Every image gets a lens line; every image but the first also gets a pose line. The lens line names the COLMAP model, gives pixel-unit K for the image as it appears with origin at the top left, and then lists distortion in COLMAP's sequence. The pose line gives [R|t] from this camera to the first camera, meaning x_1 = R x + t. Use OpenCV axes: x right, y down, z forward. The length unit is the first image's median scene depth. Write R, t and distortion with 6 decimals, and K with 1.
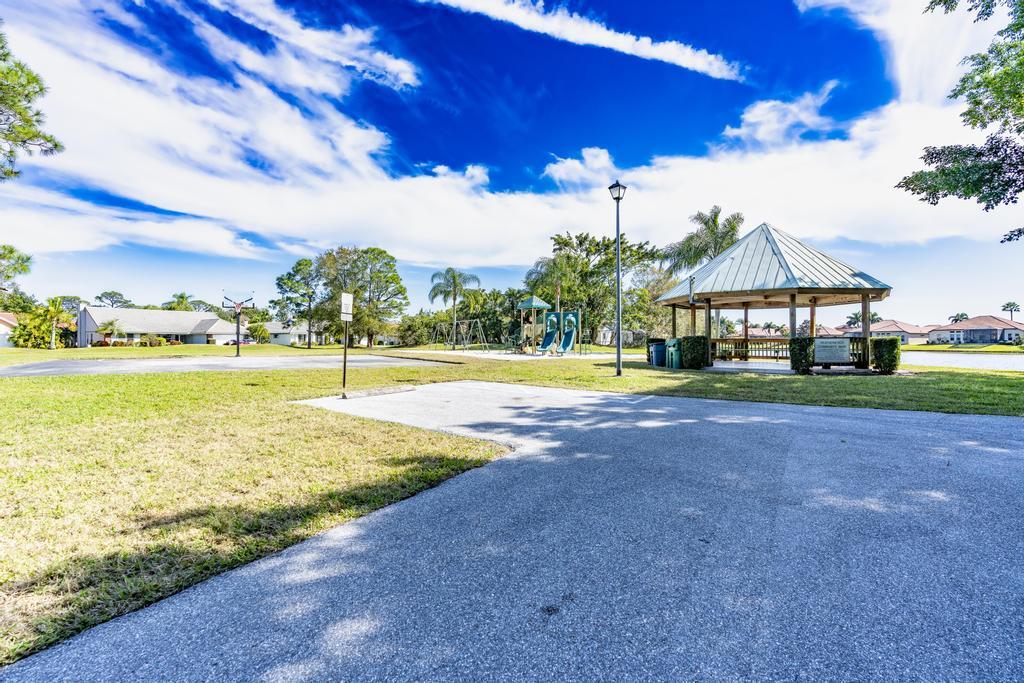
lens RADIAL K [[443.6, 0, 514.0], [0, 443.6, 336.8], [0, 0, 1]] dist [0.001187, 0.000165]
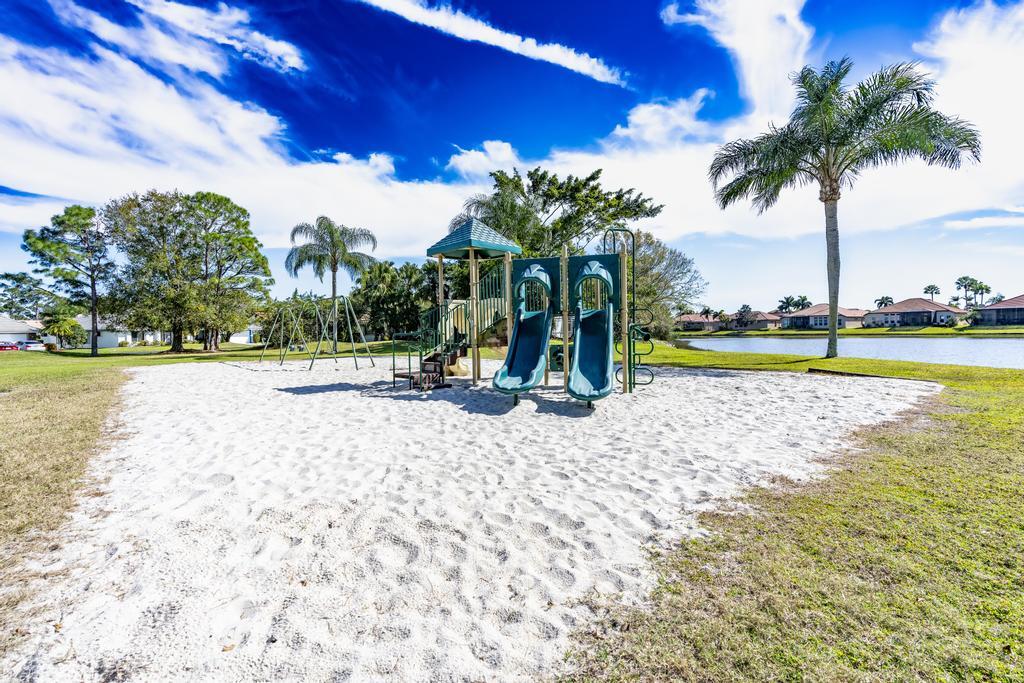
lens RADIAL K [[446.0, 0, 513.9], [0, 446.0, 337.3], [0, 0, 1]] dist [-0.001882, -0.000143]
pose [[0.987000, -0.022377, 0.159154, 0.008070], [0.018606, 0.999511, 0.025144, -0.002528], [-0.159639, -0.021856, 0.986933, 0.286723]]
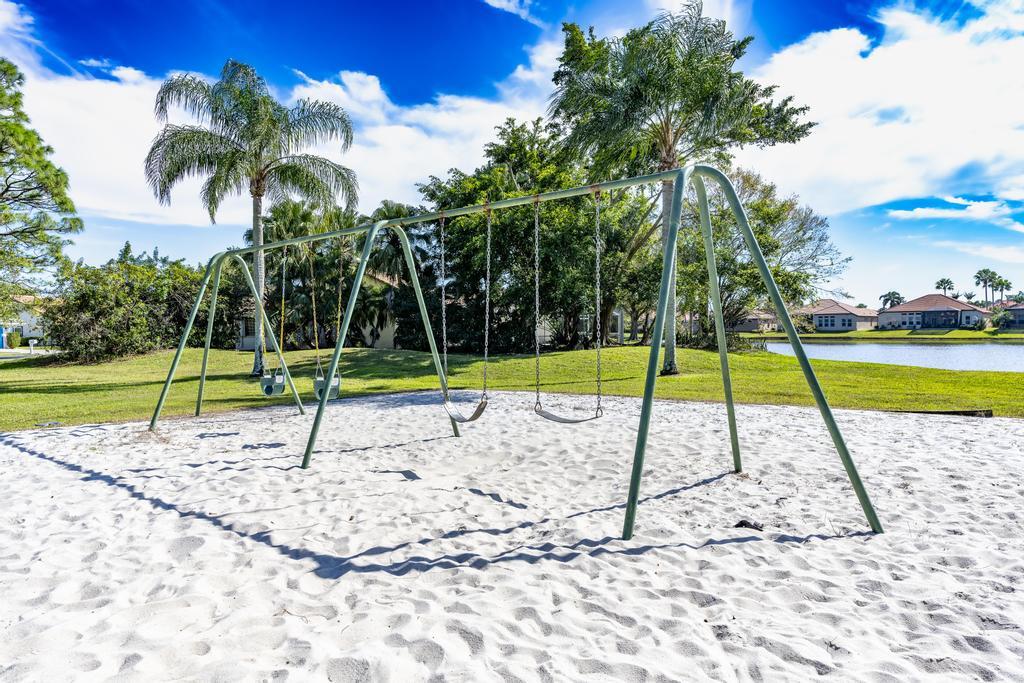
lens RADIAL K [[592.2, 0, 511.3], [0, 592.2, 356.2], [0, 0, 1]] dist [-0.001251, -0.001093]
pose [[0.935792, -0.028249, 0.351418, -0.096824], [0.009413, 0.998431, 0.055193, -0.001746], [-0.352426, -0.048341, 0.934590, 0.483705]]
